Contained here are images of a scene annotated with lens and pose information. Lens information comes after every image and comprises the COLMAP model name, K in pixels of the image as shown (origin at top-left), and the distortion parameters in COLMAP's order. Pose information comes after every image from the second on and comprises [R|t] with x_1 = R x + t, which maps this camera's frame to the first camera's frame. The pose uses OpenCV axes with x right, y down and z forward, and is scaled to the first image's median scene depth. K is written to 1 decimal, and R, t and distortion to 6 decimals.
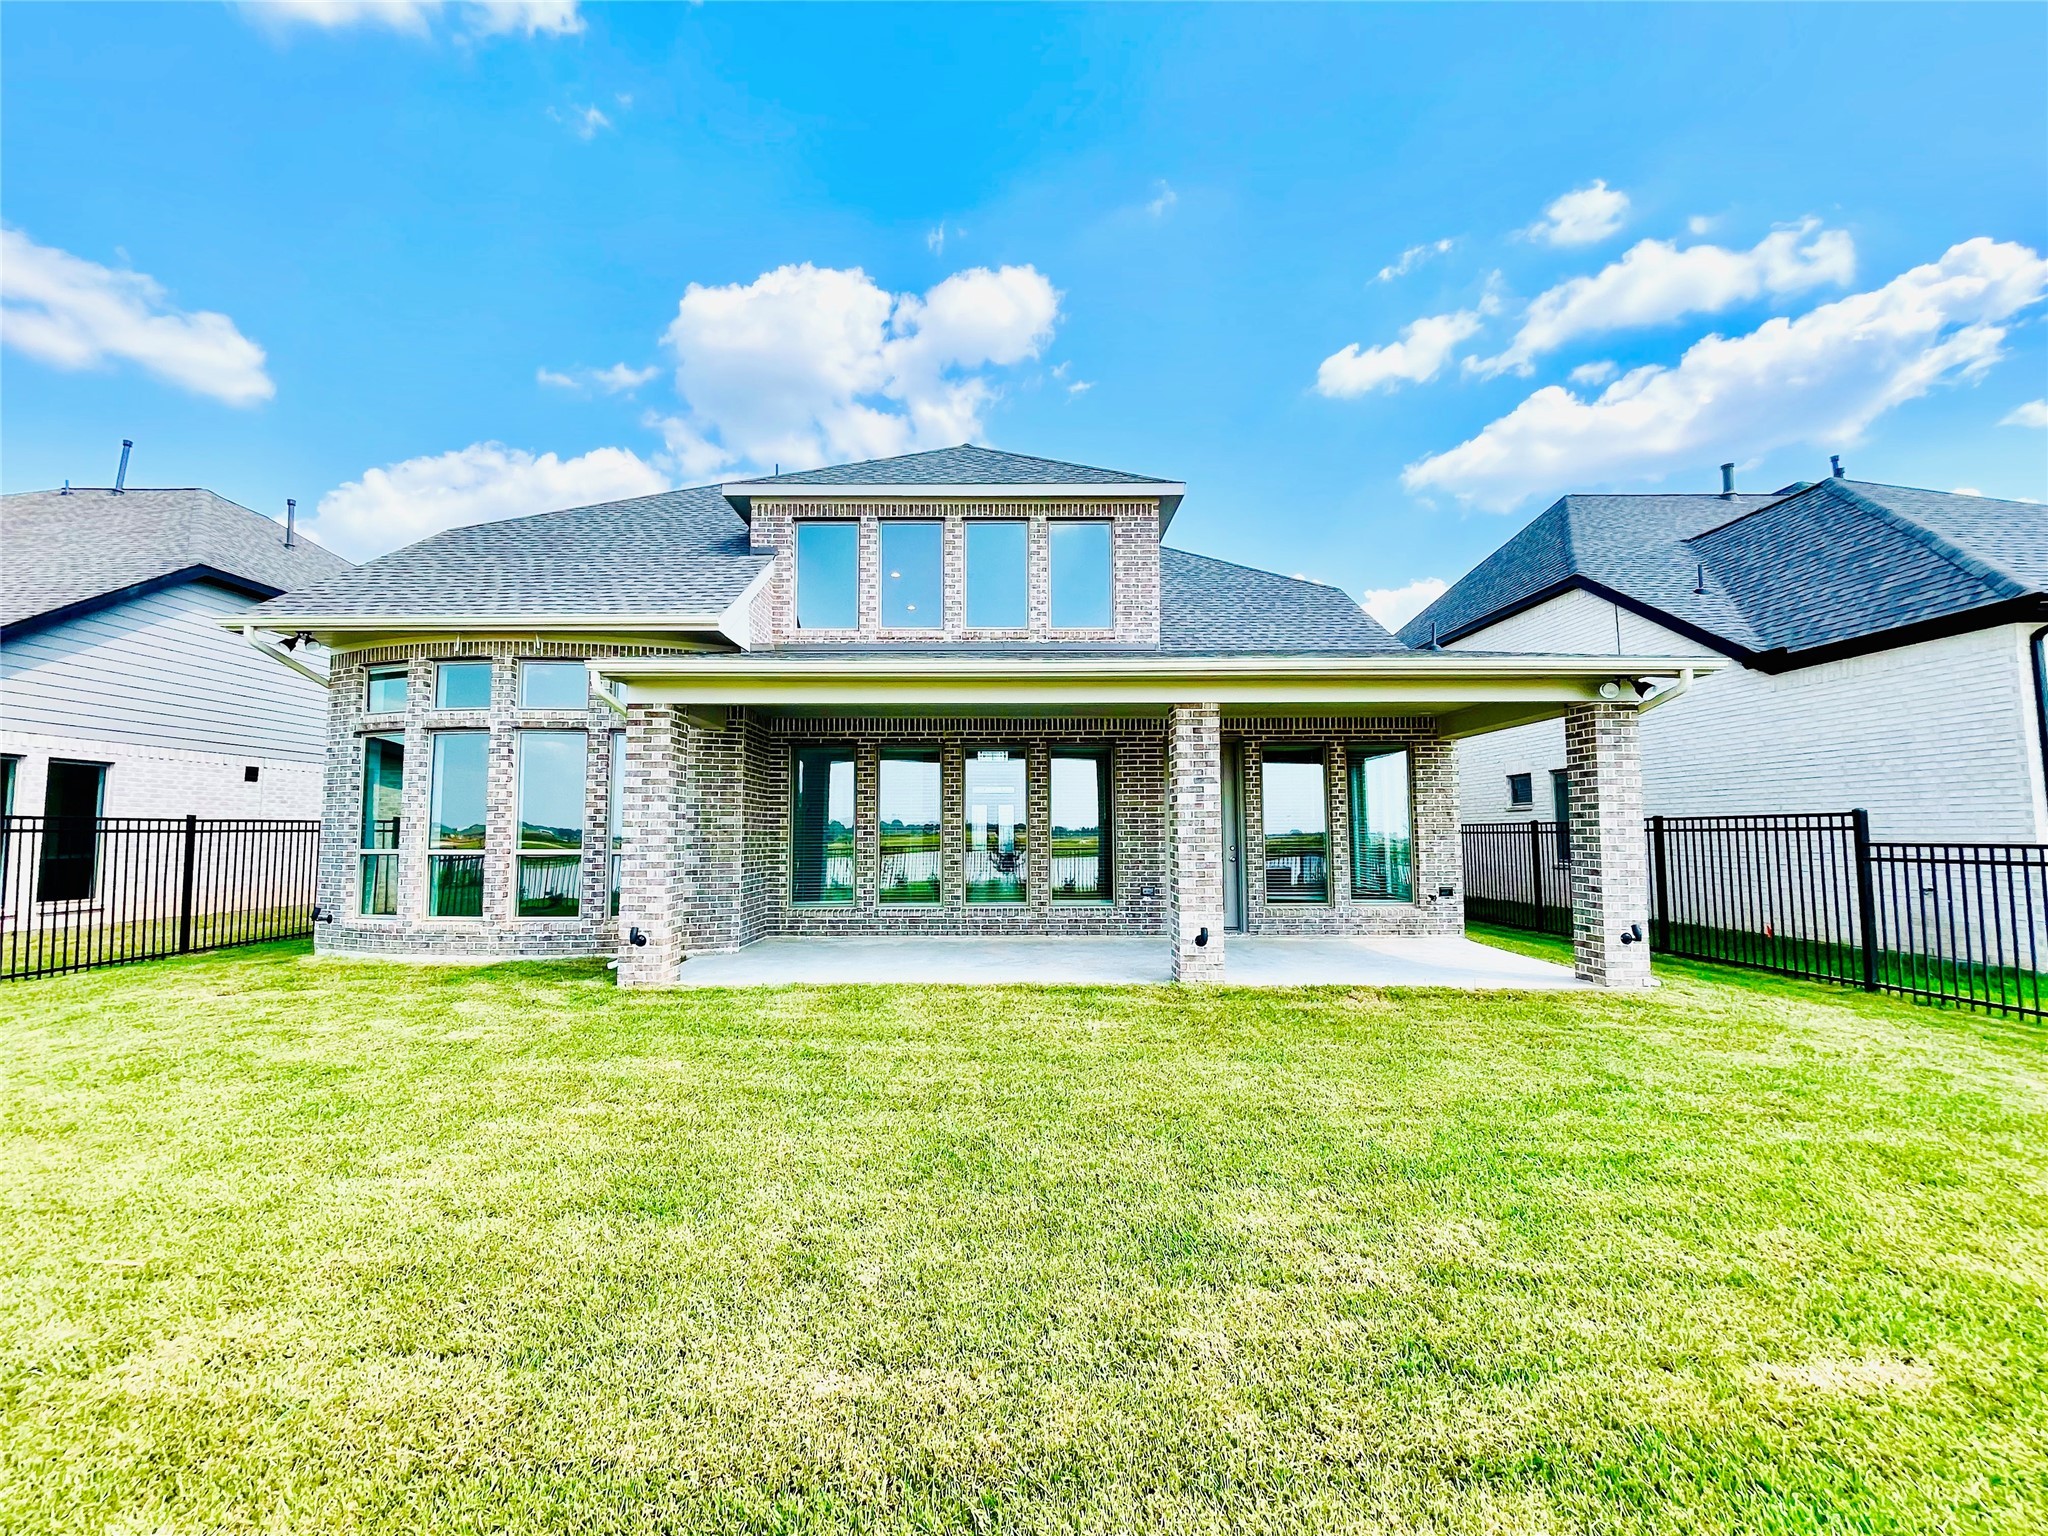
lens RADIAL K [[820.6, 0, 1024.0], [0, 820.6, 768.0], [0, 0, 1]] dist [-0.008032, -0.000092]
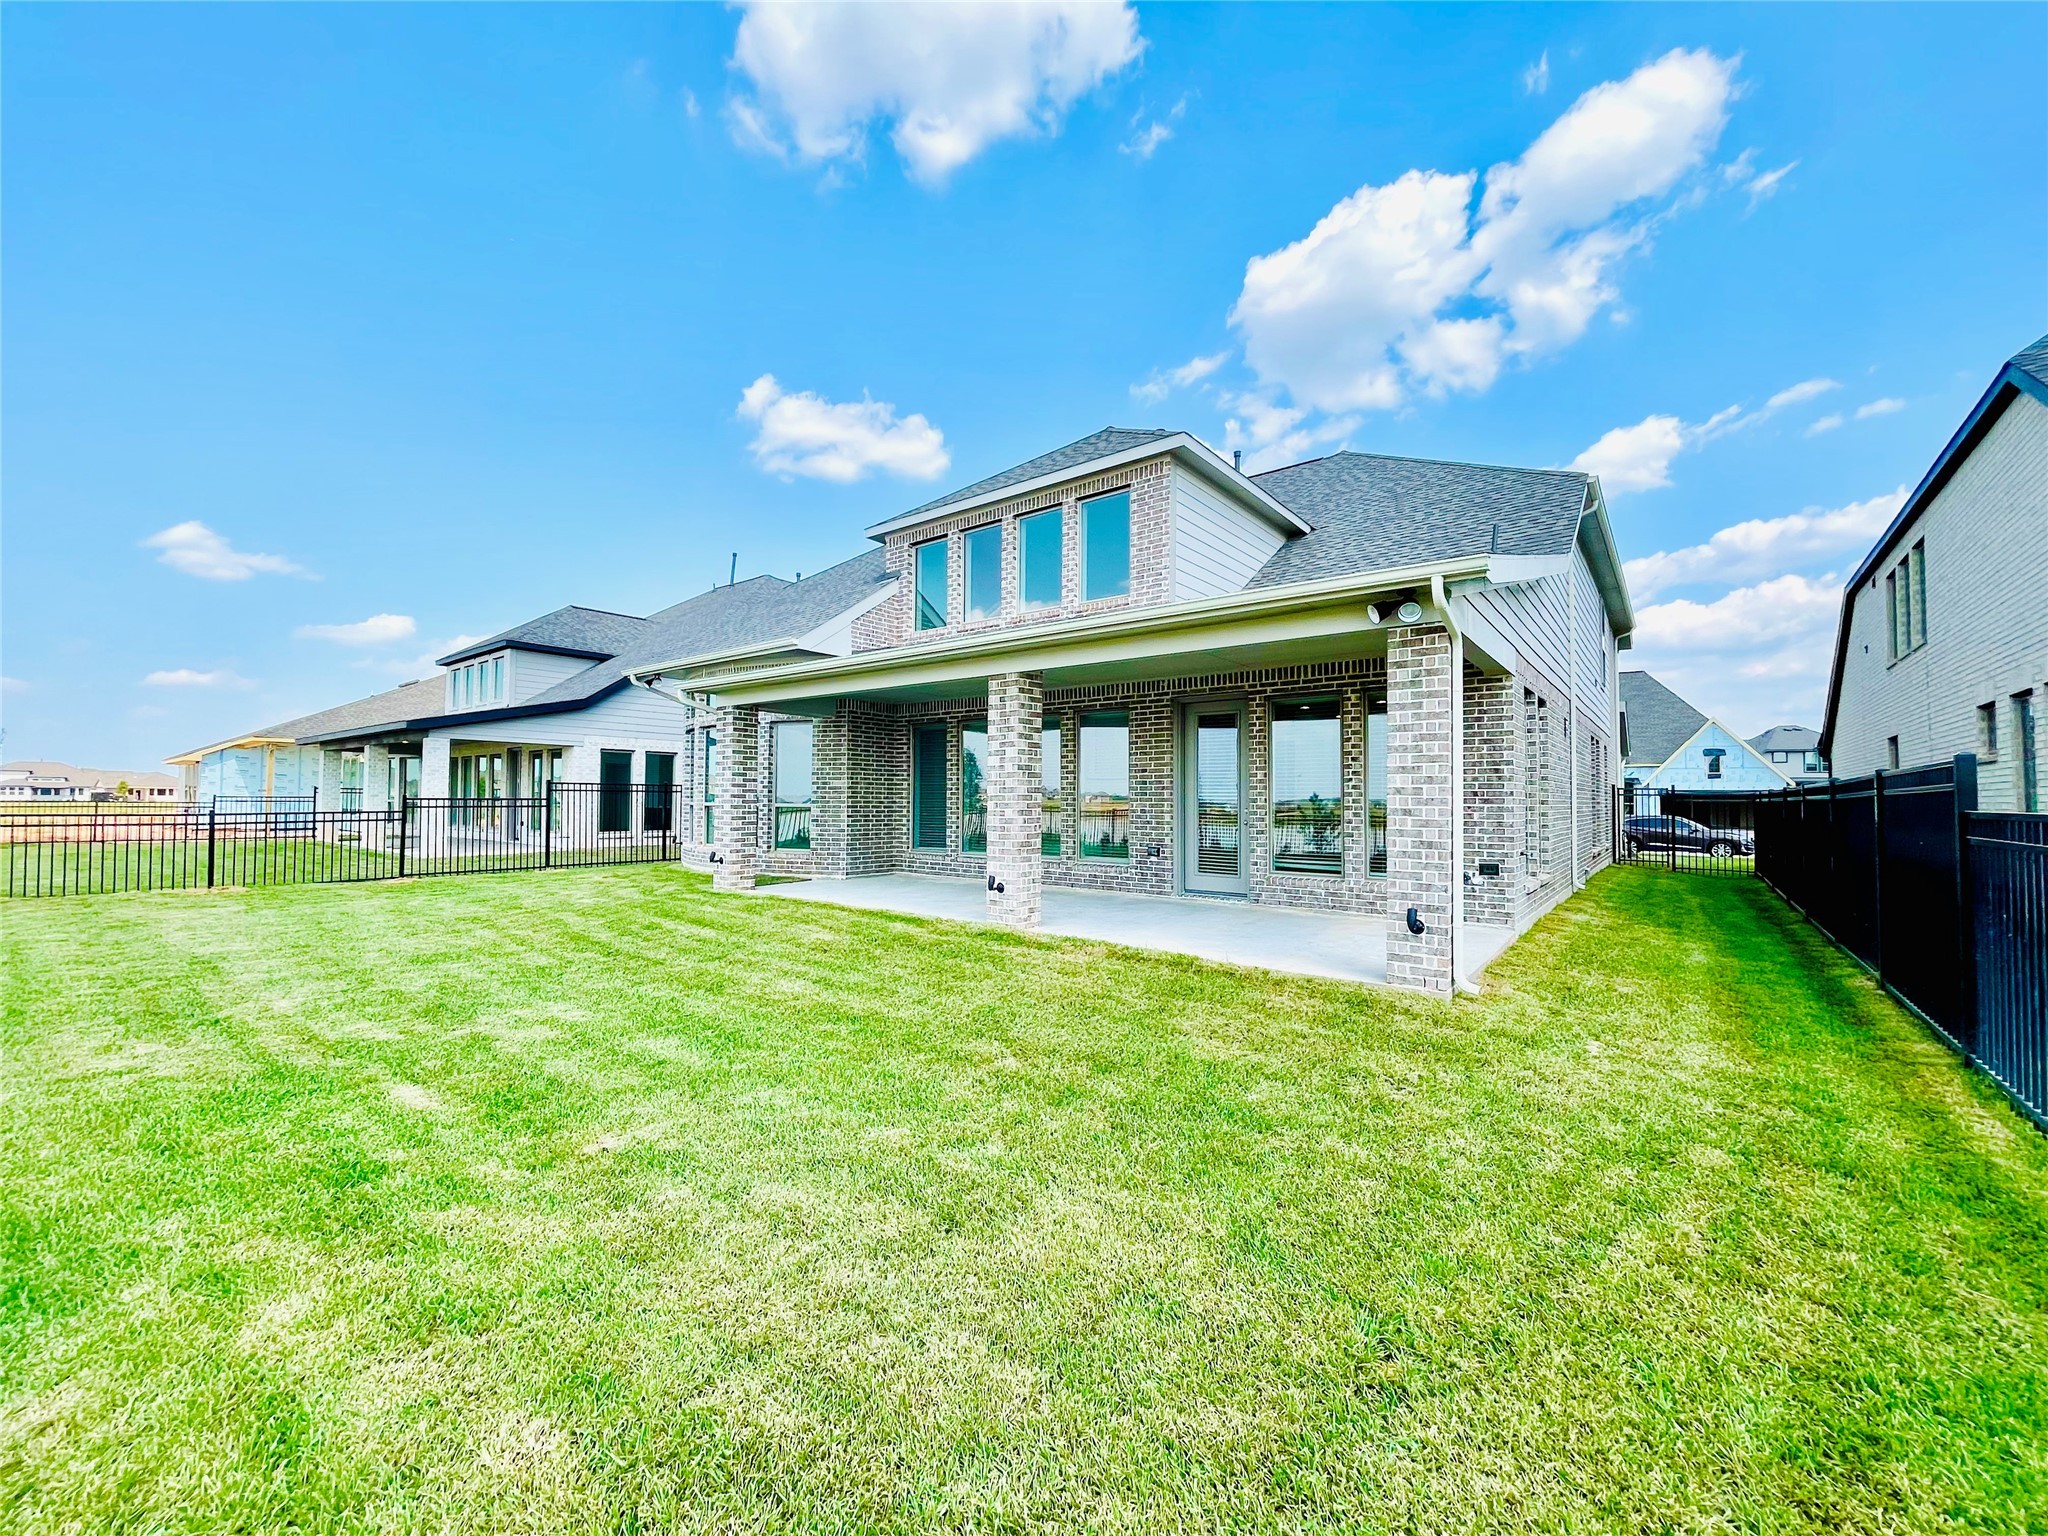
lens RADIAL K [[825.3, 0, 1023.6], [0, 825.3, 774.5], [0, 0, 1]] dist [-0.001622, 0.000087]
pose [[0.780199, -0.011790, -0.625421, 0.665822], [0.042131, 0.998542, 0.033733, 0.013725], [0.624111, -0.052668, 0.779558, 0.107132]]
